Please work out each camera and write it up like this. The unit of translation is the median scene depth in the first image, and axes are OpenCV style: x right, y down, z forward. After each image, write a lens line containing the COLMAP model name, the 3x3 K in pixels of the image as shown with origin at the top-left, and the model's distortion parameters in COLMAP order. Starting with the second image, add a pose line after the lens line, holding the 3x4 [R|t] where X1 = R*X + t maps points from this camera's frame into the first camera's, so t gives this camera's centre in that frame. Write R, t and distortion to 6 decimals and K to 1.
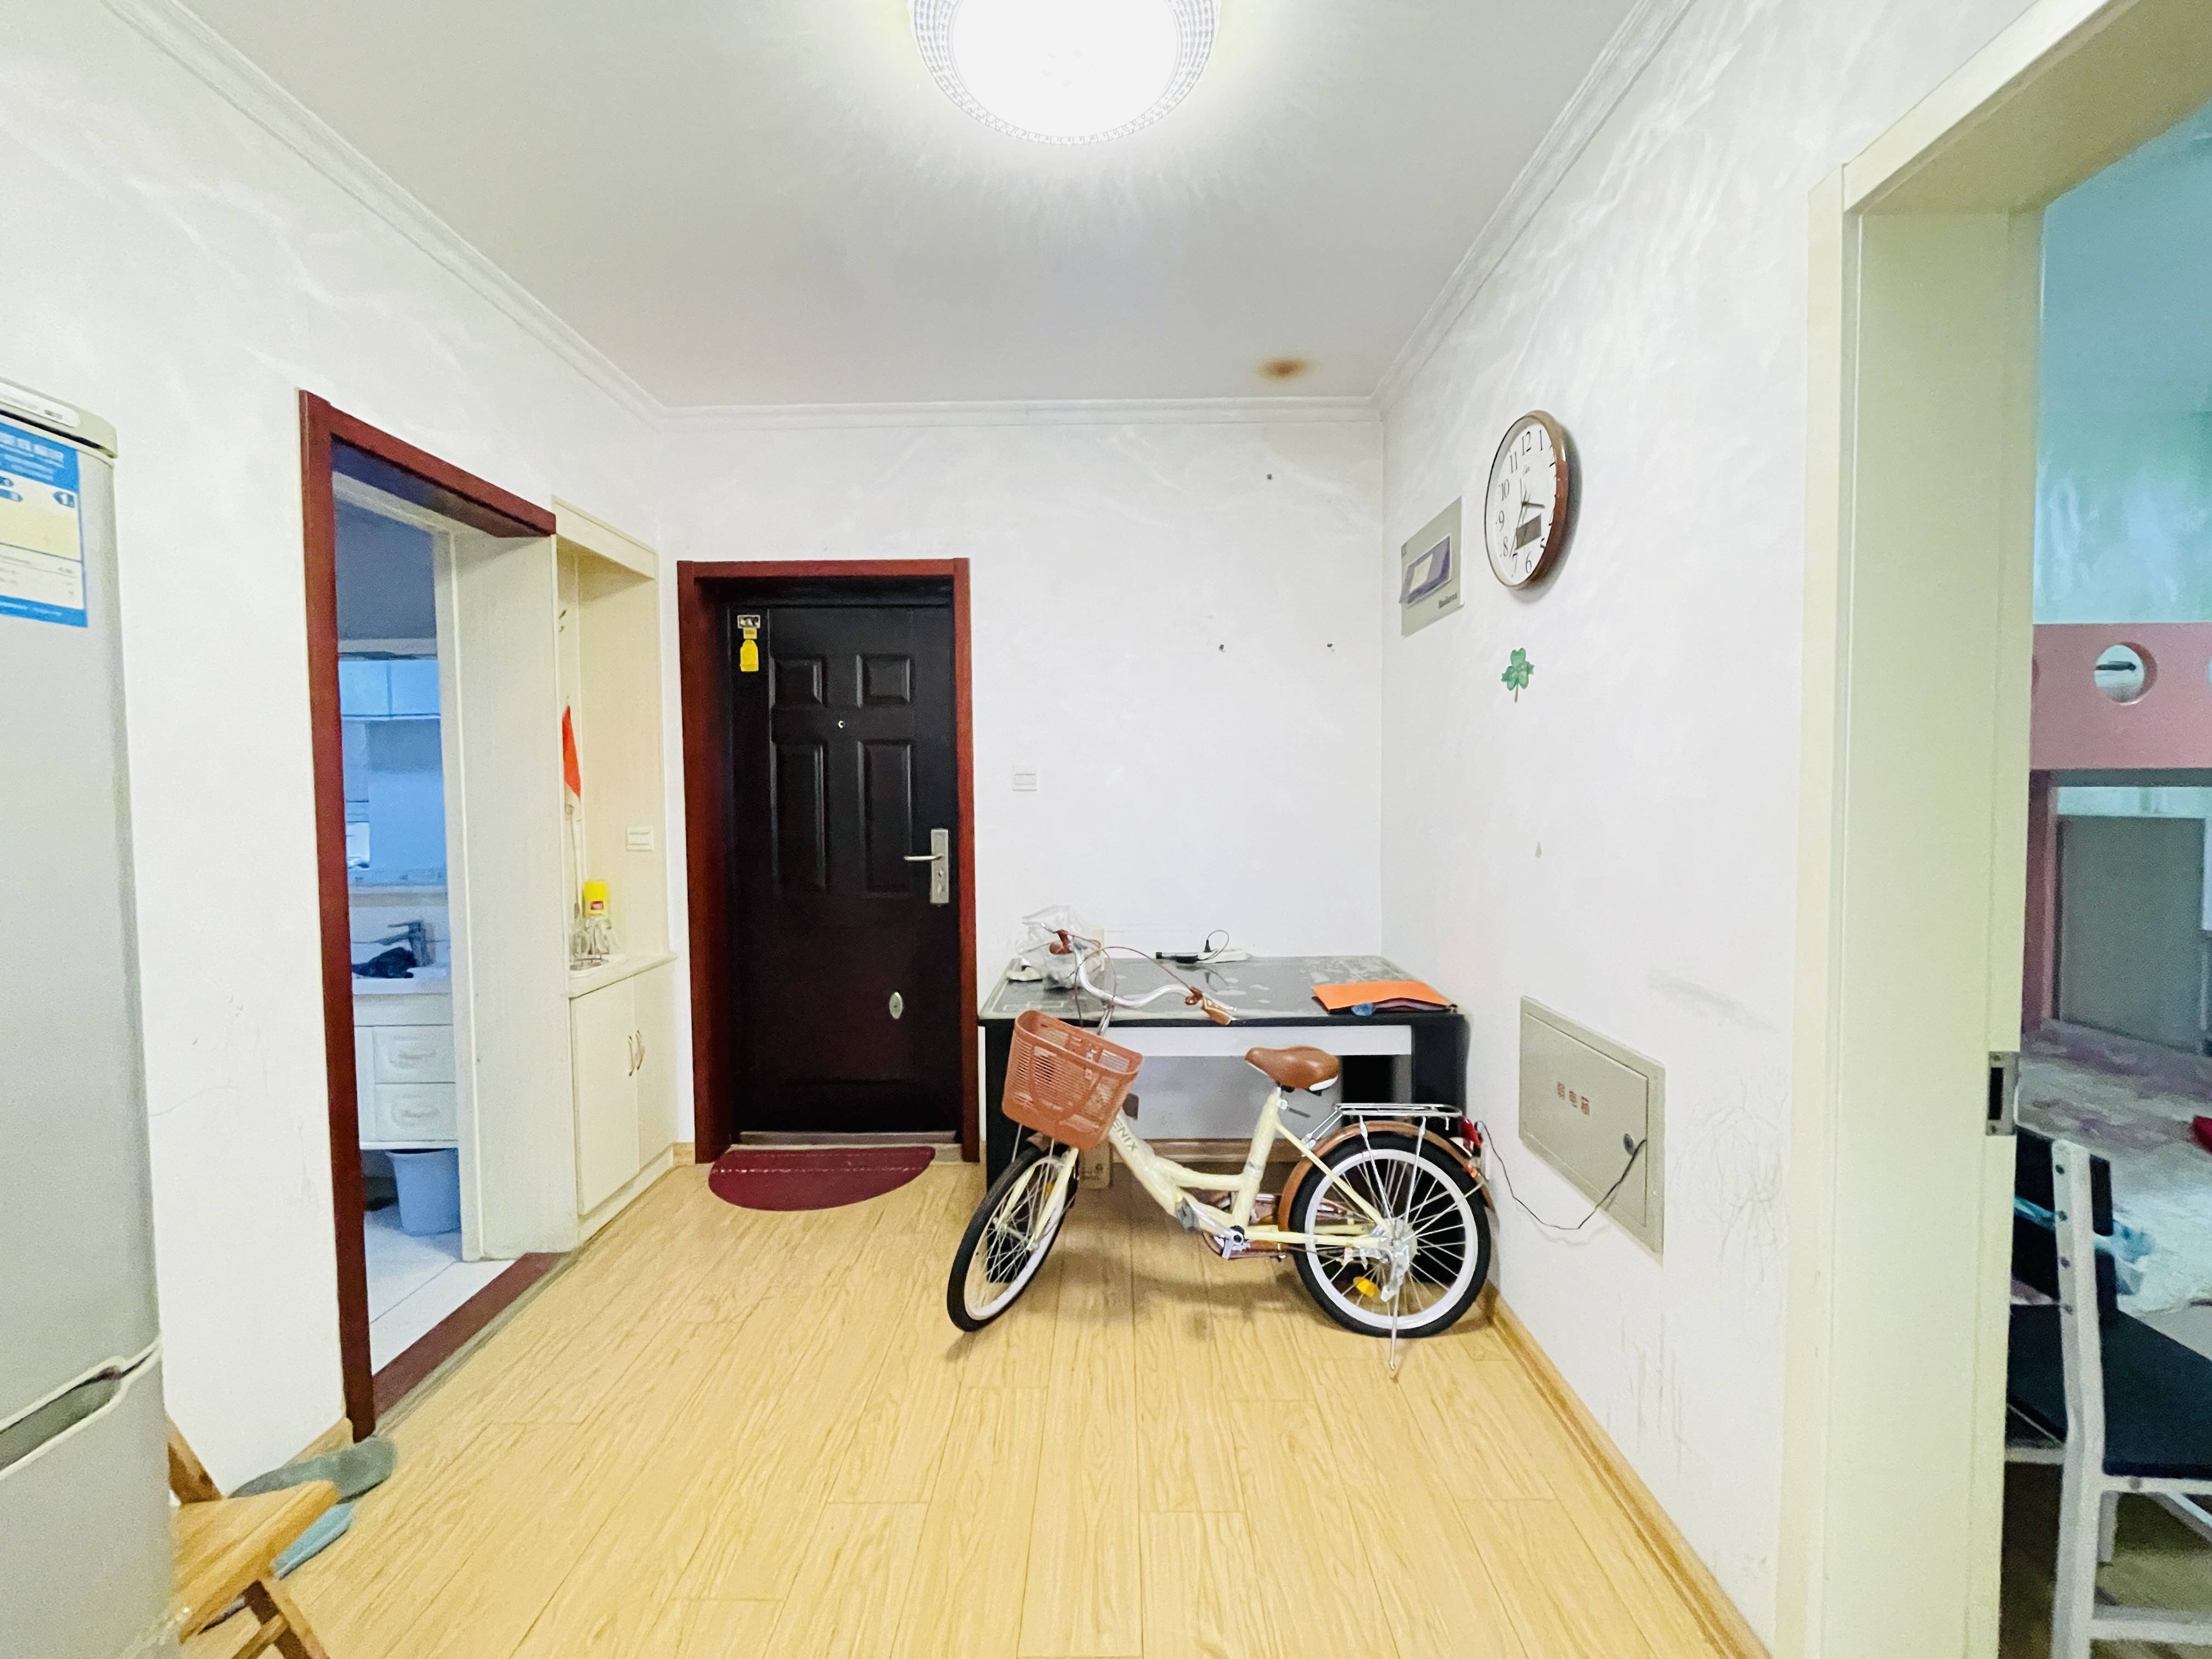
lens RADIAL K [[898.4, 0, 1111.4], [0, 898.4, 830.6], [0, 0, 1]] dist [-0.005206, 0.000435]
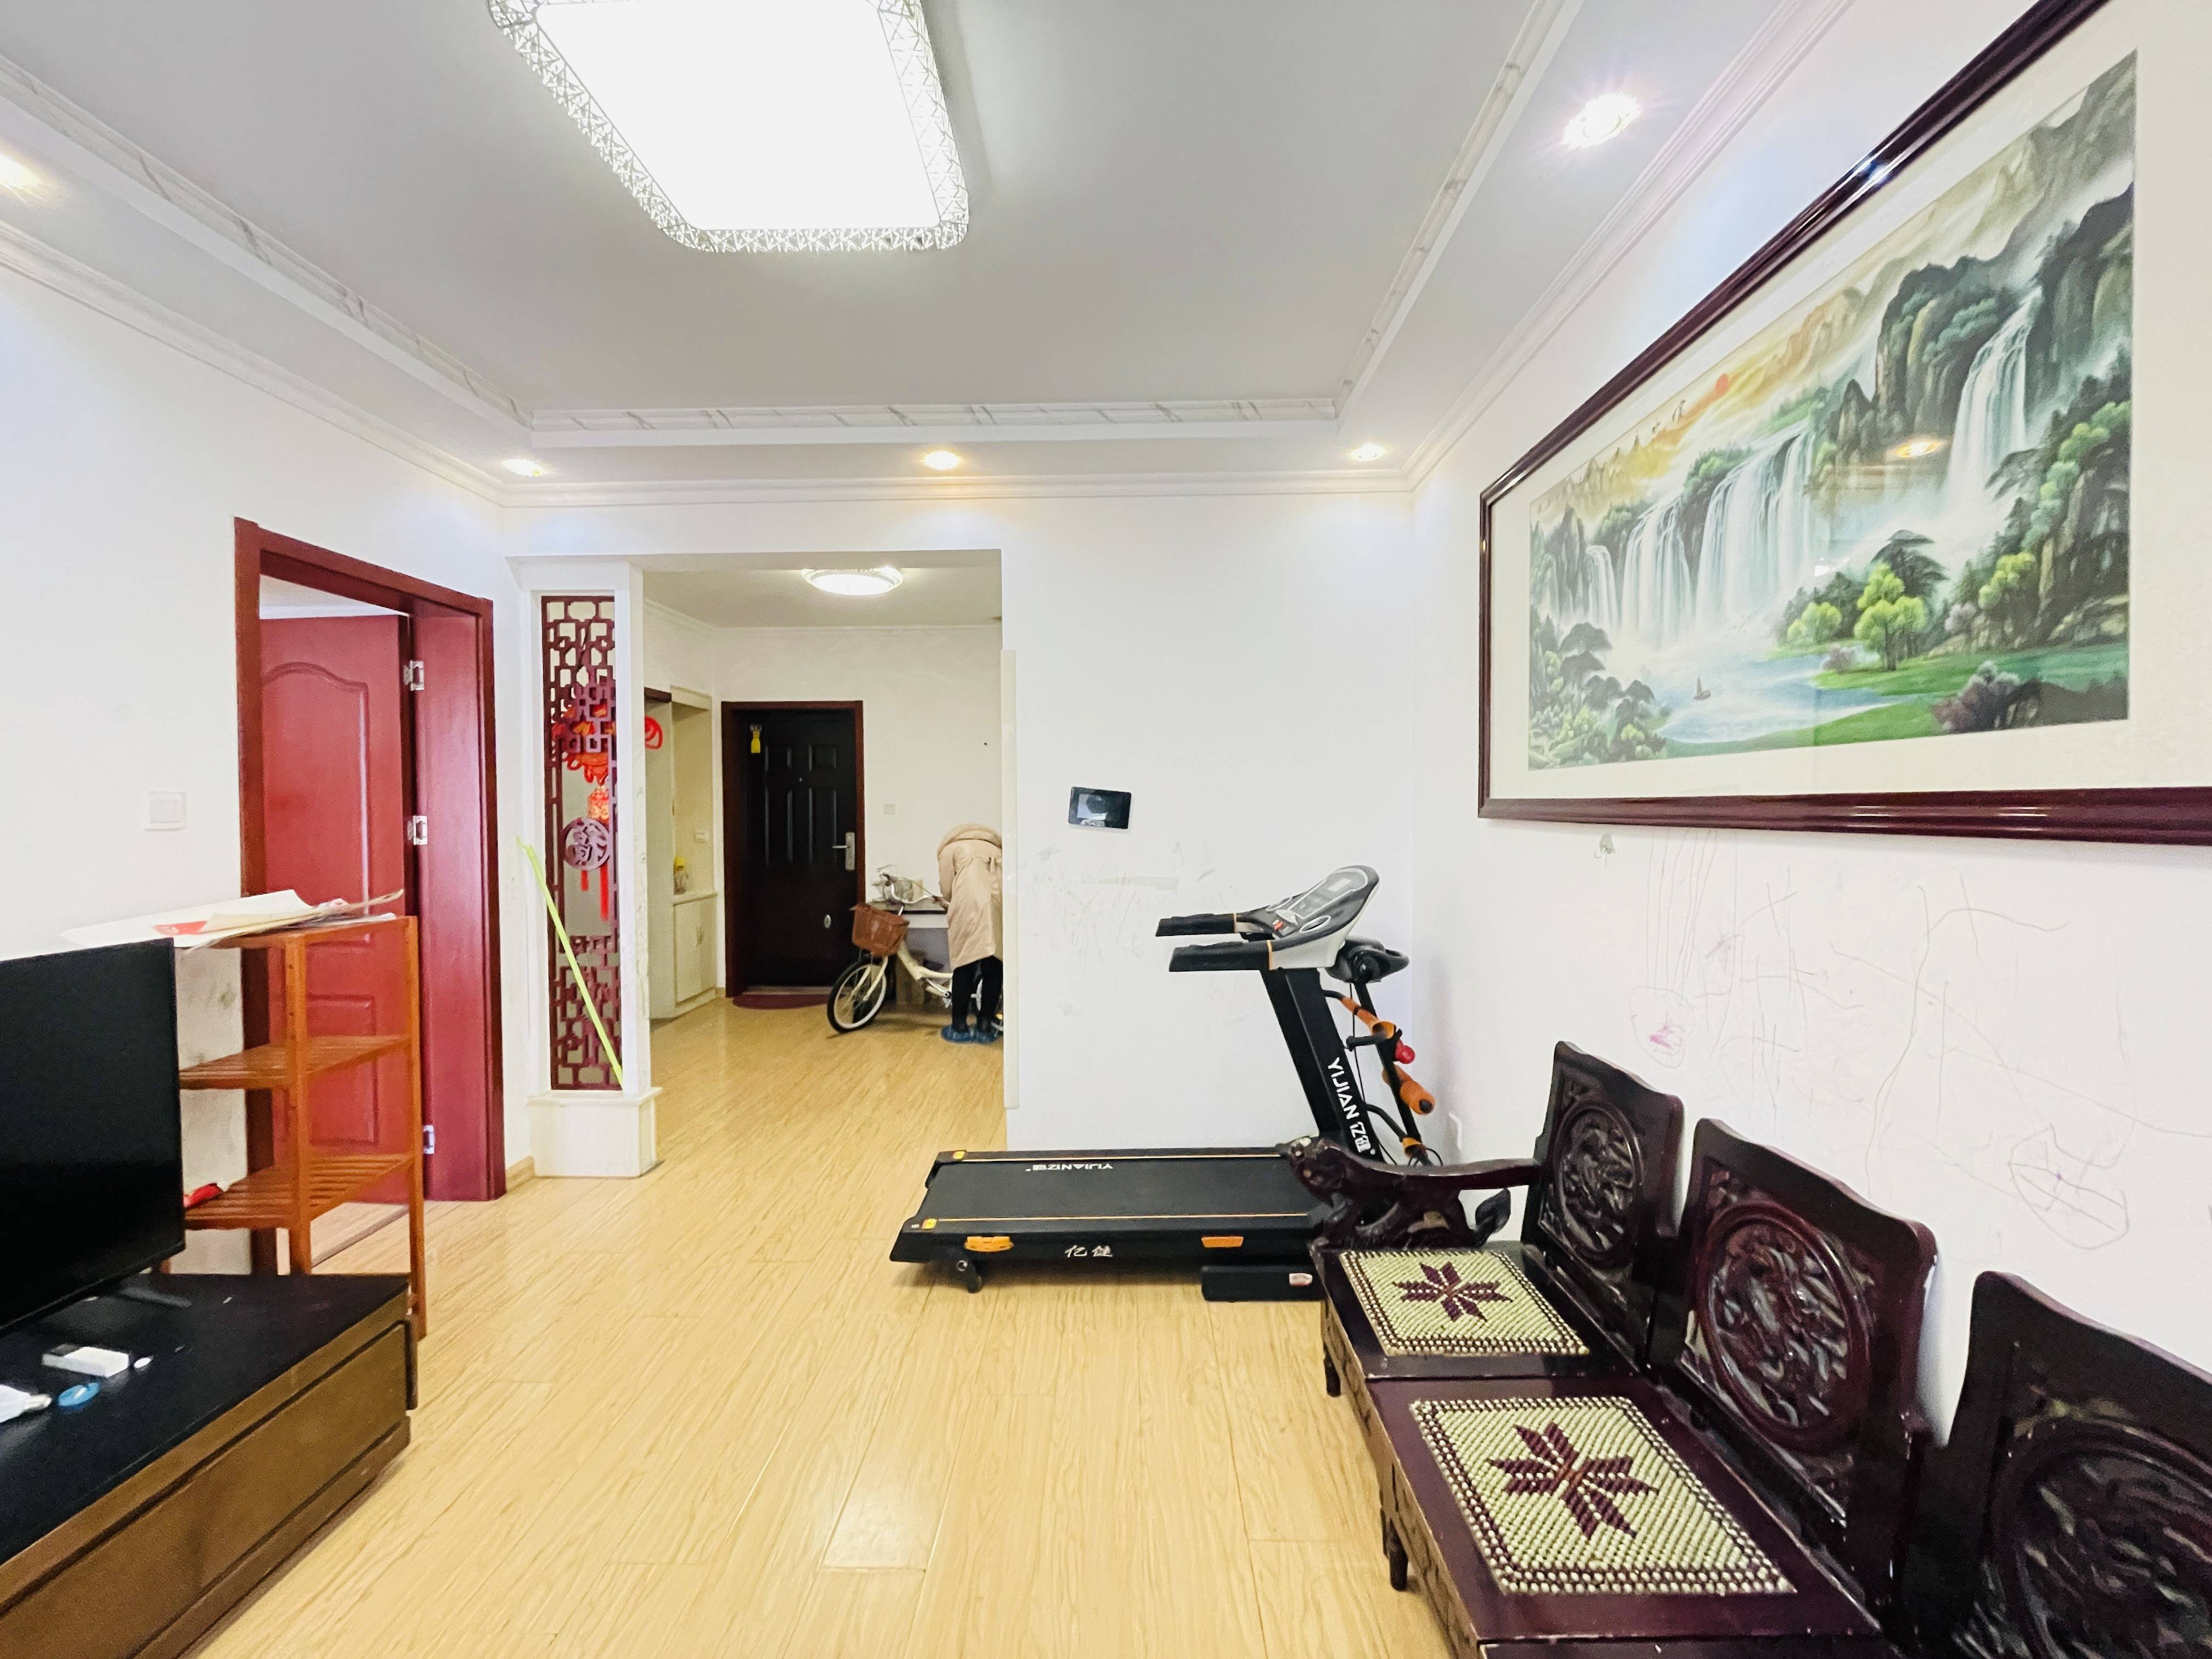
lens RADIAL K [[898.4, 0, 1120.5], [0, 898.4, 834.3], [0, 0, 1]] dist [-0.005206, 0.000435]
pose [[0.999962, 0.003791, -0.007855, 0.436598], [-0.003945, 0.999798, -0.019685, 0.040501], [0.007779, 0.019715, 0.999775, -1.015405]]
